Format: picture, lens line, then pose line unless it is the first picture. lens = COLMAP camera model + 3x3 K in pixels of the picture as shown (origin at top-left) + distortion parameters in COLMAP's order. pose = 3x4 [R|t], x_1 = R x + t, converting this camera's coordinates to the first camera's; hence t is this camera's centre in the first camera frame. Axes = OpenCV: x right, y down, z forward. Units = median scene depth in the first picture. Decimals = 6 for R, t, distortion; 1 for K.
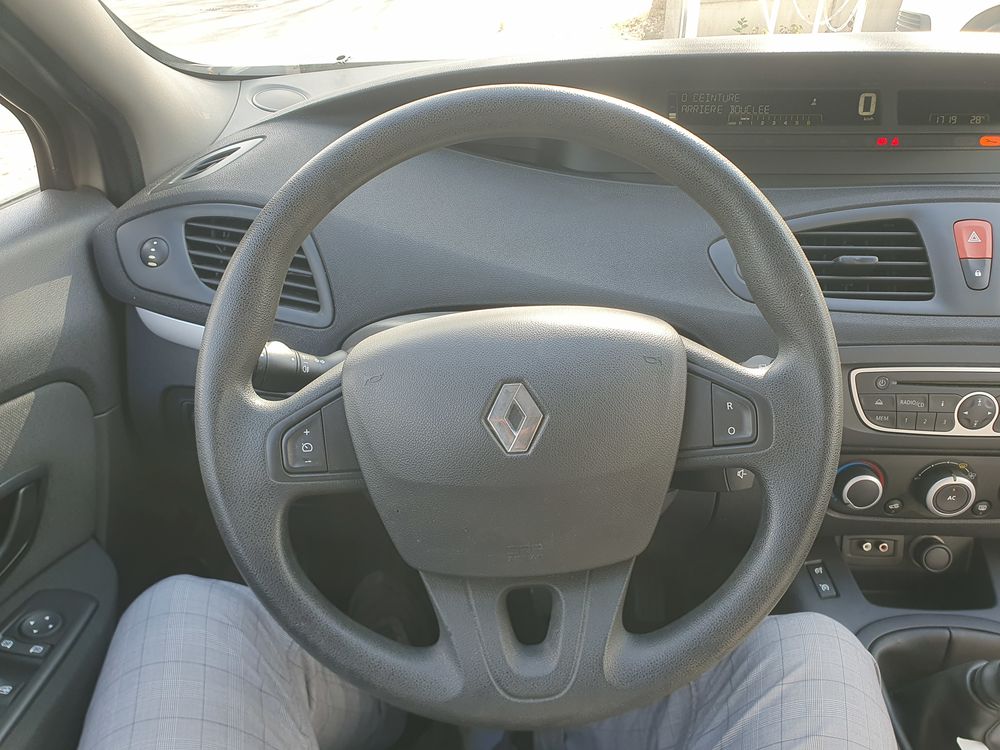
lens RADIAL K [[753.2, 0, 435.8], [0, 753.2, 363.4], [0, 0, 1]] dist [0.002235, 0.041503]
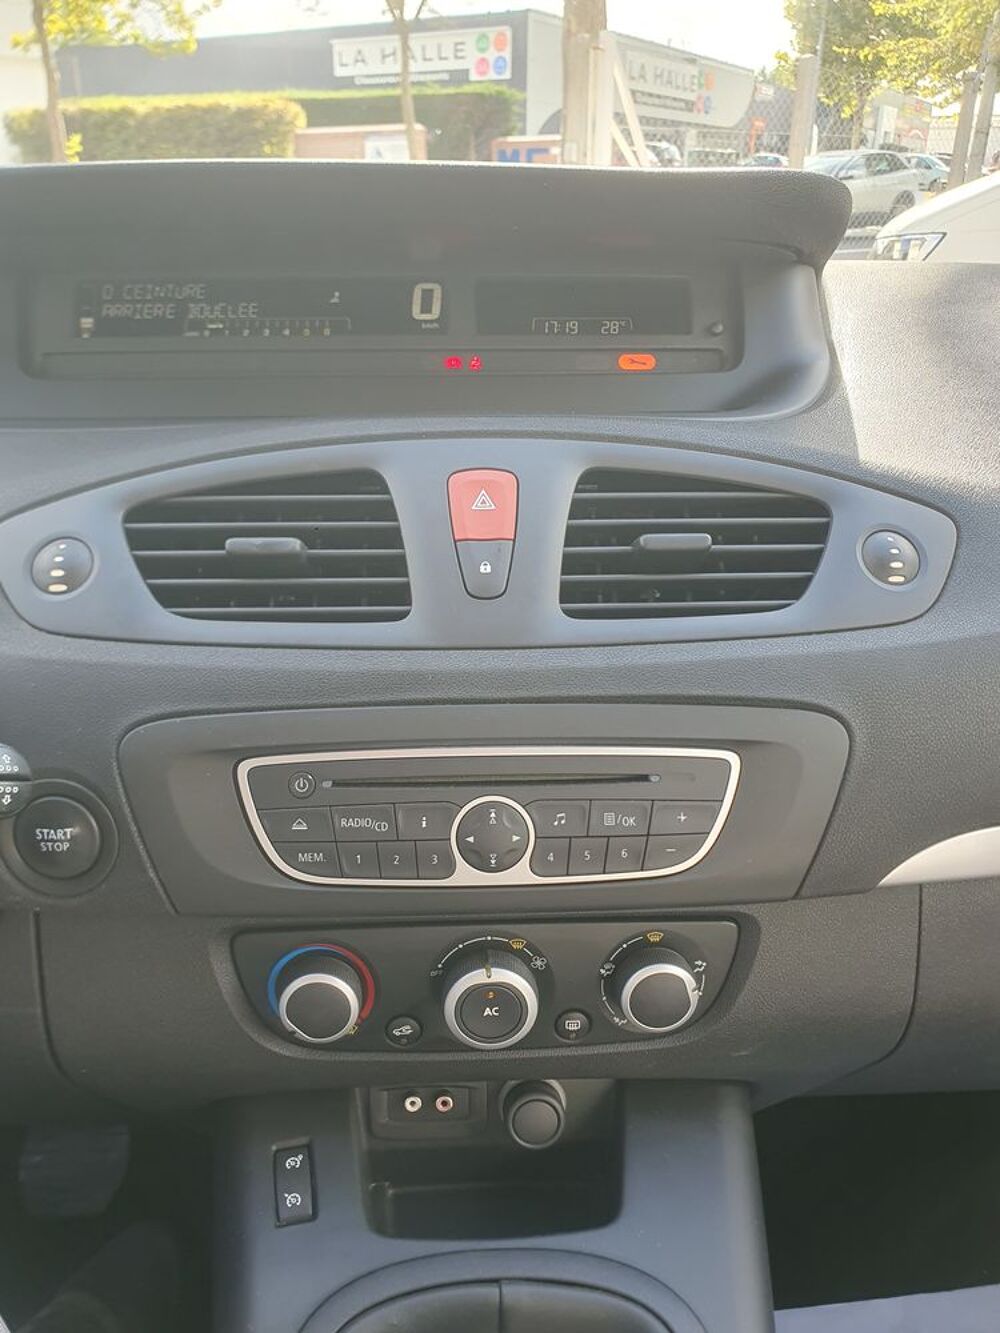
lens RADIAL K [[1004.1, 0, 394.0], [0, 1004.1, 669.5], [0, 0, 1]] dist [0.002235, 0.041503]
pose [[0.999274, -0.026420, 0.027449, 0.615306], [0.029146, 0.994128, -0.104210, 0.020131], [-0.024535, 0.104935, 0.994176, 0.322015]]
